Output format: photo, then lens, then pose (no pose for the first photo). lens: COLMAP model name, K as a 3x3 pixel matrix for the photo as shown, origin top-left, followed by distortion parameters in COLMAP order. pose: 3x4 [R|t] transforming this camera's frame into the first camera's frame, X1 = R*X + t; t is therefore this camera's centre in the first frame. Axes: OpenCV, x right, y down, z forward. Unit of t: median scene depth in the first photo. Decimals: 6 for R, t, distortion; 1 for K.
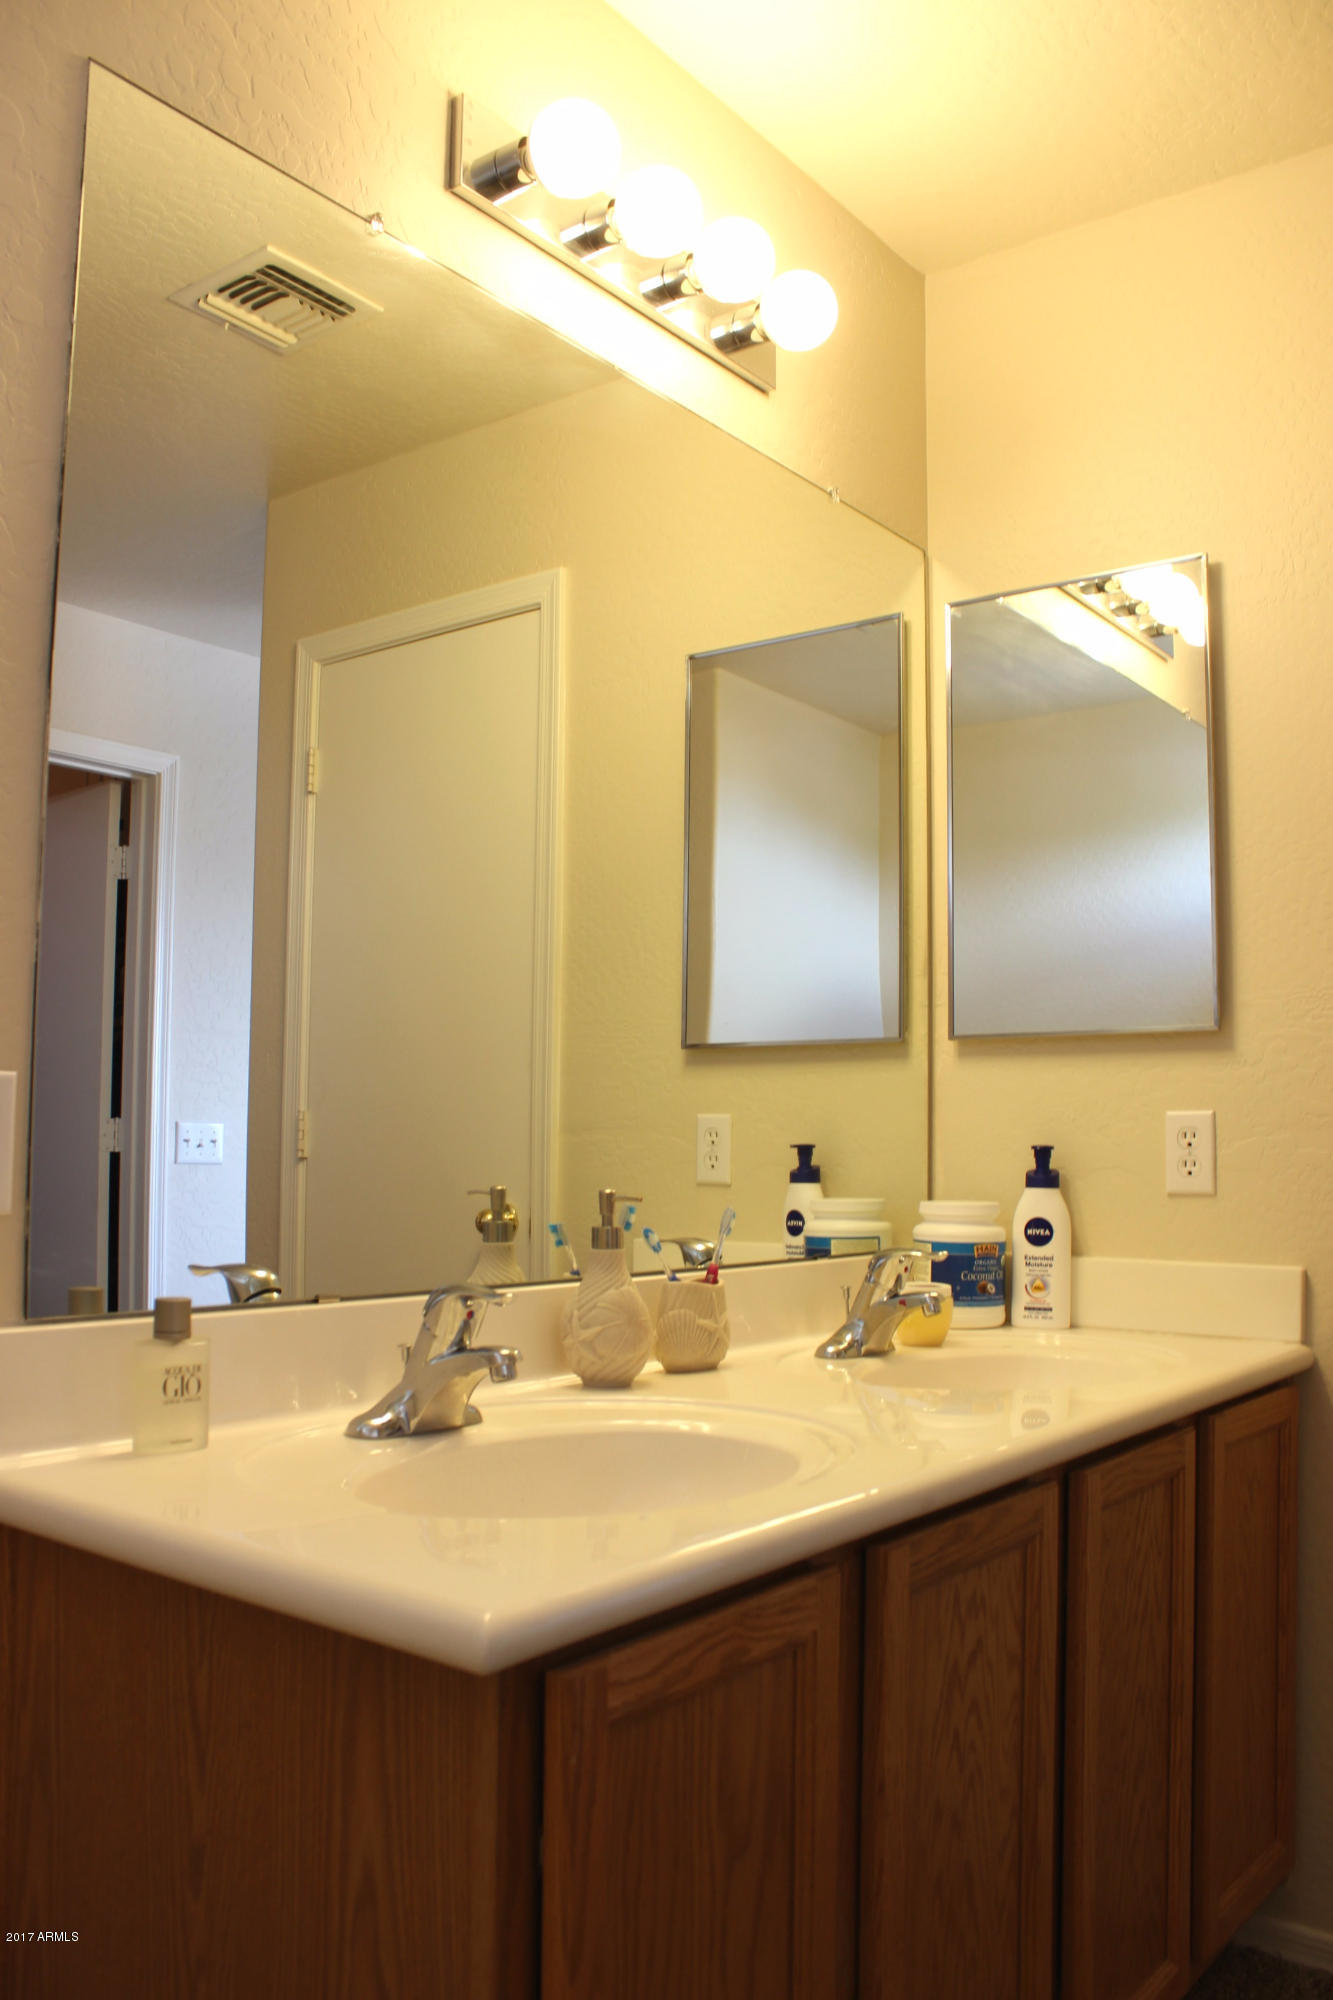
lens RADIAL K [[1624.1, 0, 666.5], [0, 1624.1, 1000.0], [0, 0, 1]] dist [-0.097183, -0.000739]
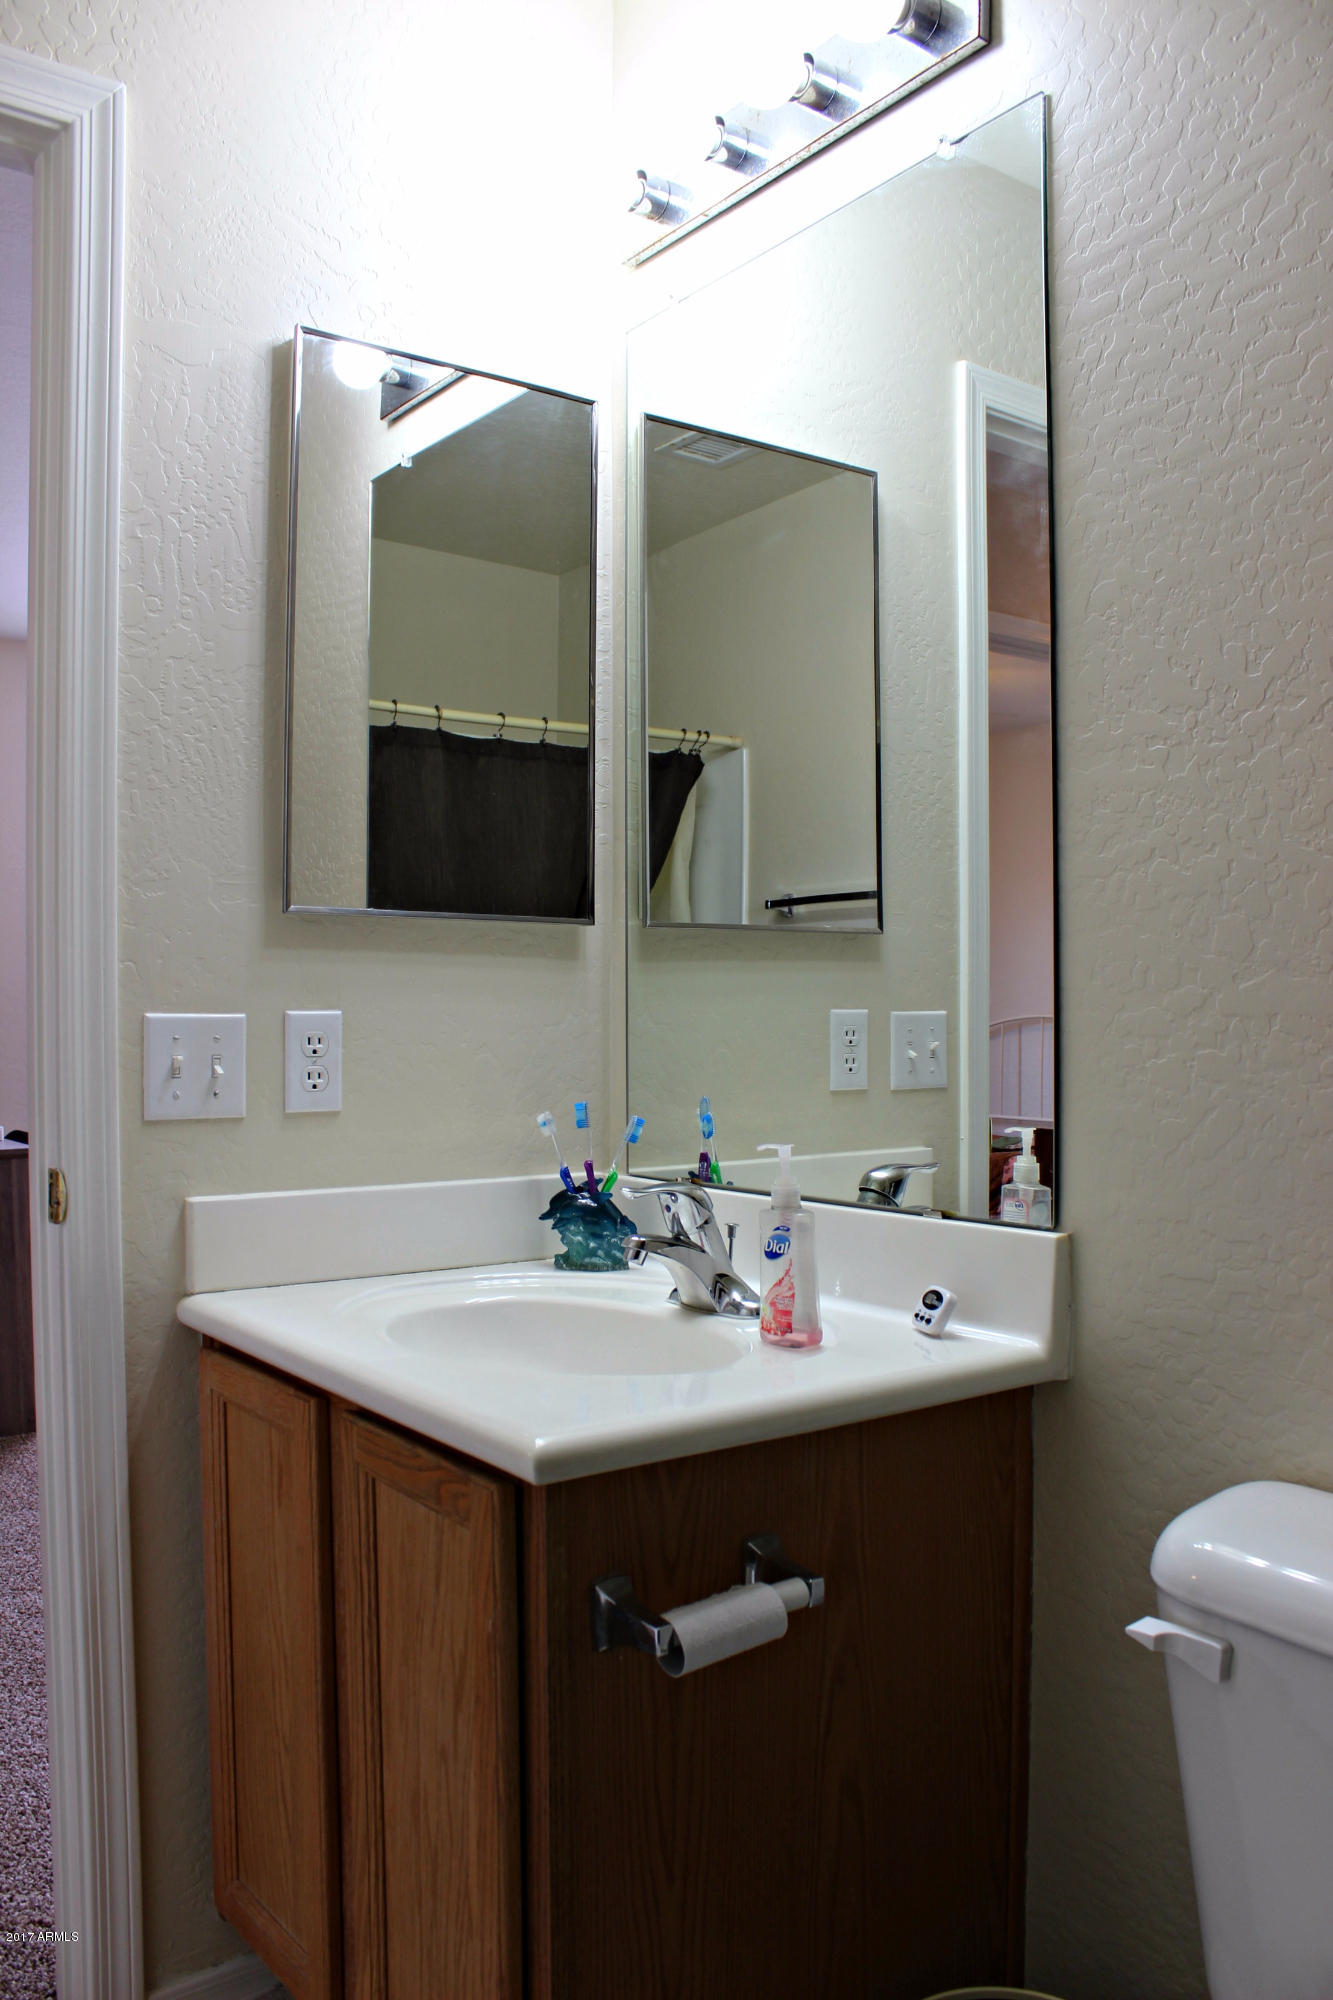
lens RADIAL K [[1624.1, 0, 666.5], [0, 1624.1, 1000.0], [0, 0, 1]] dist [-0.097183, -0.000739]
pose [[0.281624, 0.011864, 0.959451, -0.706412], [-0.062923, 0.998000, 0.006129, 0.063840], [-0.957459, -0.062097, 0.281807, 0.822061]]
